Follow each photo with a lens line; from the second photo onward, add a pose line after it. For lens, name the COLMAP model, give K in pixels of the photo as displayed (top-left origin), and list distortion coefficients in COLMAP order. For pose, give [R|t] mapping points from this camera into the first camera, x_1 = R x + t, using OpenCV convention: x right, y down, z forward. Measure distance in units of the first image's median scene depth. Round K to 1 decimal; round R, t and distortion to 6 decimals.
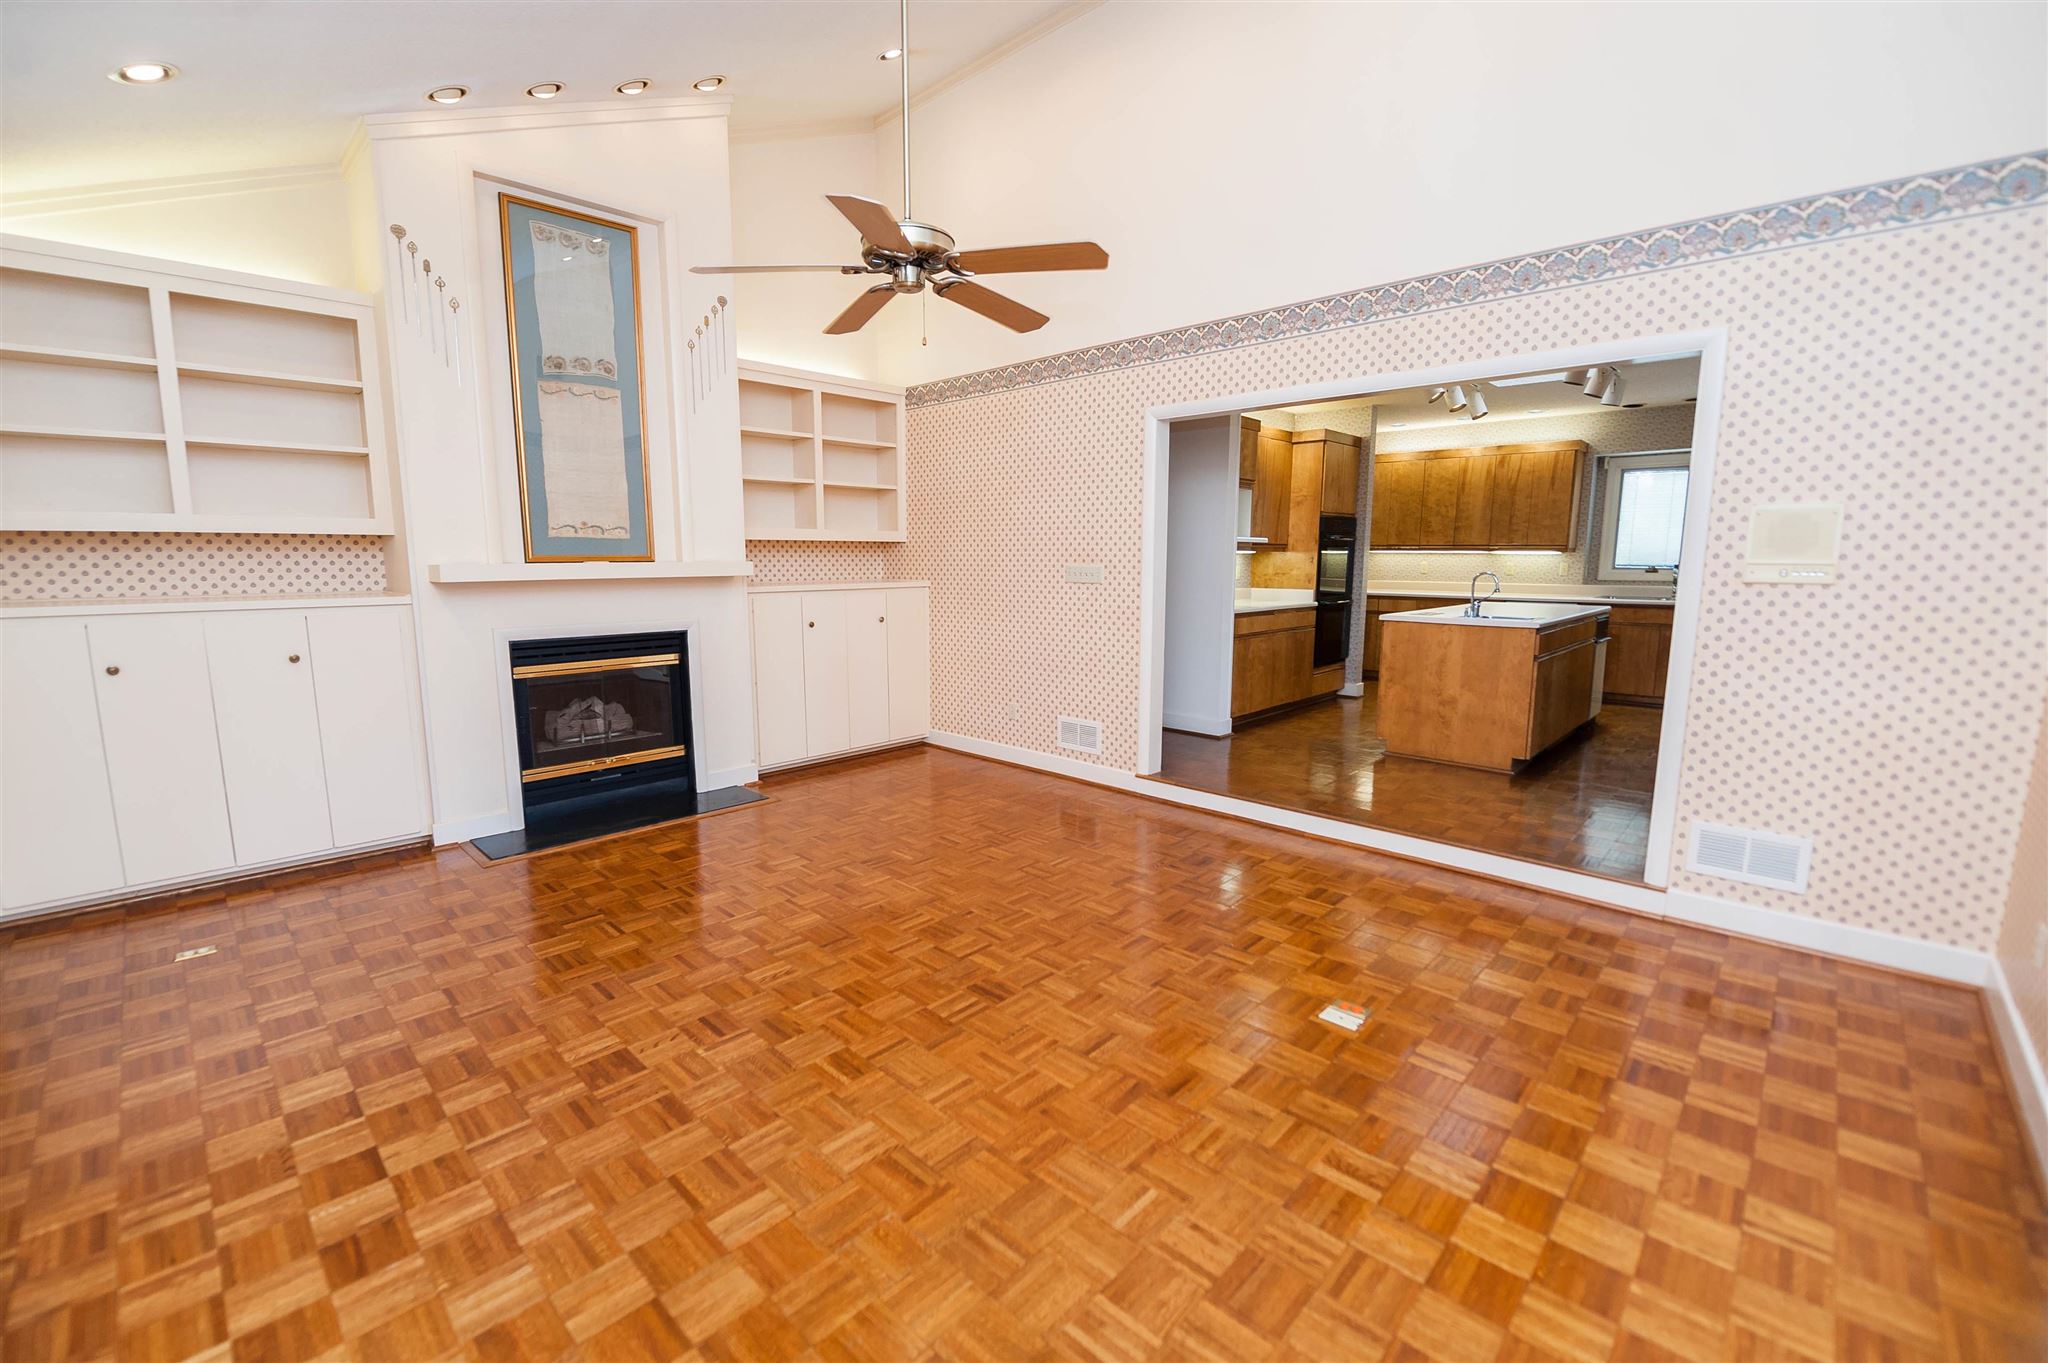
lens RADIAL K [[832.8, 0, 1036.6], [0, 832.8, 674.5], [0, 0, 1]] dist [-0.007999, -0.000477]
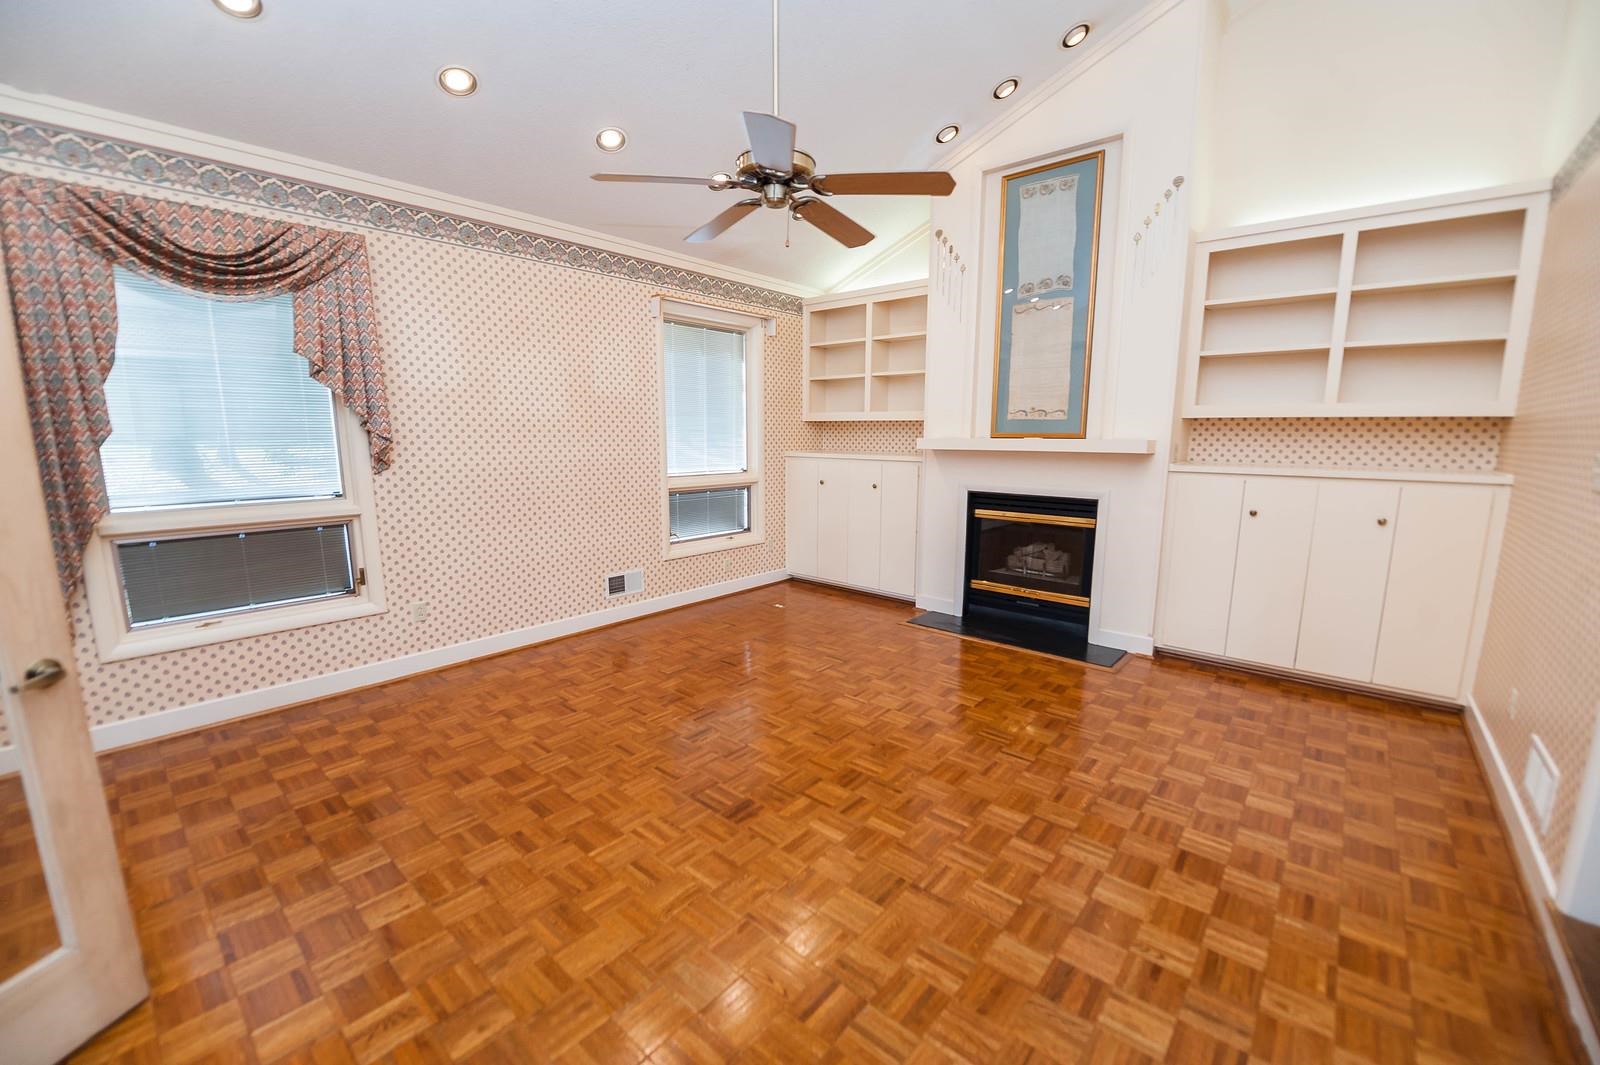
lens RADIAL K [[650.6, 0, 801.0], [0, 650.6, 539.0], [0, 0, 1]] dist [-0.007999, -0.000477]
pose [[0.065794, 0.164617, -0.984161, 0.474935], [-0.147375, 0.977084, 0.153581, -0.084637], [0.986890, 0.134936, 0.088547, 0.578704]]
